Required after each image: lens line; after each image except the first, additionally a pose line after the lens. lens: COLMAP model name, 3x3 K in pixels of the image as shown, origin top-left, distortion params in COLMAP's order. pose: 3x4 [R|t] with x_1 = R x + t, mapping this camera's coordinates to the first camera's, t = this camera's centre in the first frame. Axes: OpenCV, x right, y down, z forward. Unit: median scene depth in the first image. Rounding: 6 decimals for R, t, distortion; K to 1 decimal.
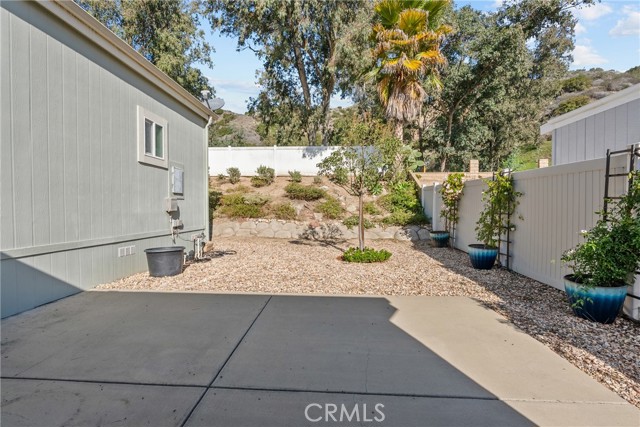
lens RADIAL K [[298.6, 0, 317.6], [0, 298.6, 214.0], [0, 0, 1]] dist [-0.007047, 0.005826]
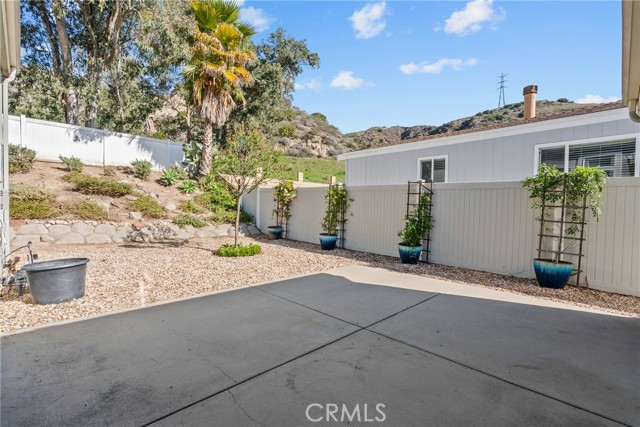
lens RADIAL K [[298.6, 0, 316.0], [0, 298.6, 213.7], [0, 0, 1]] dist [-0.007047, 0.005826]
pose [[0.669394, -0.007335, 0.742871, -0.335352], [0.004070, 0.999972, 0.006206, -0.001587], [-0.742896, -0.001131, 0.669406, 0.035518]]
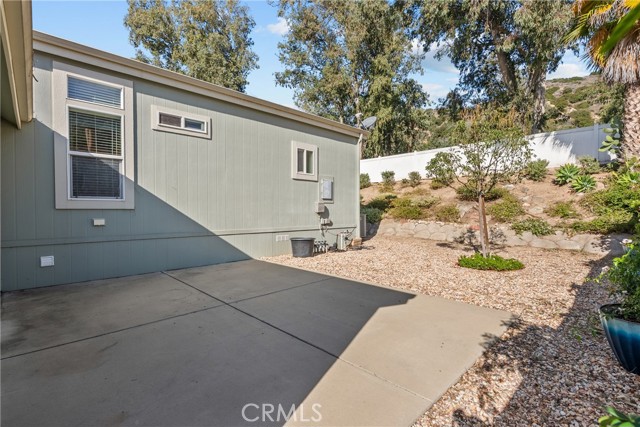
lens RADIAL K [[298.6, 0, 318.9], [0, 298.6, 214.5], [0, 0, 1]] dist [-0.007047, 0.005826]
pose [[0.737756, 0.008145, -0.675018, 0.272990], [-0.012447, 0.999921, -0.001539, 0.001708], [0.674953, 0.009538, 0.737799, -0.001369]]
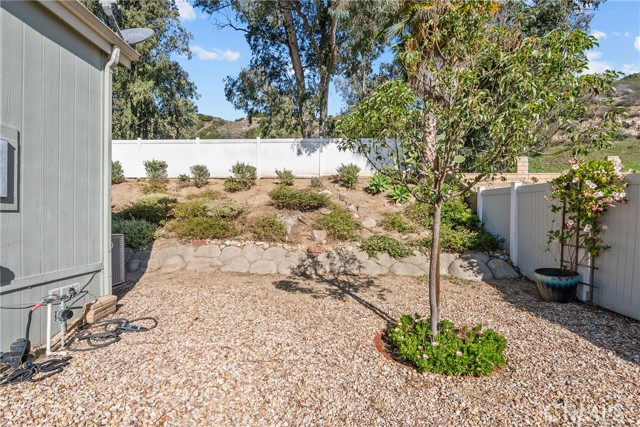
lens RADIAL K [[298.6, 0, 317.8], [0, 298.6, 216.5], [0, 0, 1]] dist [-0.007047, 0.005826]
pose [[0.999516, -0.000602, 0.031108, -0.026316], [0.001252, 0.999781, -0.020890, -0.023321], [-0.031089, 0.020918, 0.999298, 0.404369]]
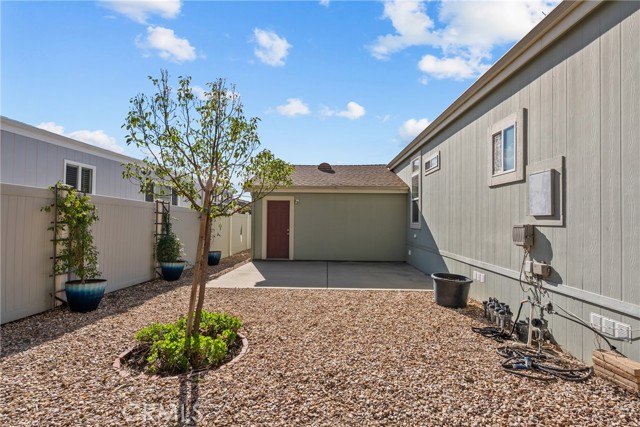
lens RADIAL K [[298.6, 0, 314.2], [0, 298.6, 213.6], [0, 0, 1]] dist [-0.007047, 0.005826]
pose [[-0.999541, -0.014811, -0.026434, -0.018647], [-0.014797, 0.999890, -0.000740, -0.045464], [0.026442, -0.000348, -0.999650, 1.052012]]
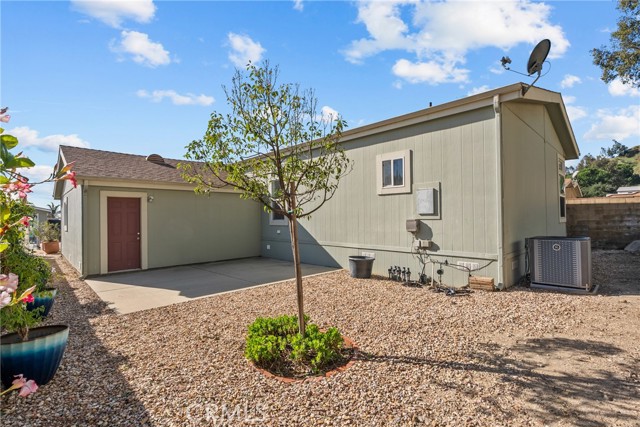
lens RADIAL K [[298.6, 0, 318.6], [0, 298.6, 215.2], [0, 0, 1]] dist [-0.007047, 0.005826]
pose [[-0.675882, 0.000188, -0.737010, 0.343373], [-0.004432, 0.999981, 0.004320, -0.045980], [0.736997, 0.006186, -0.675868, 0.957495]]
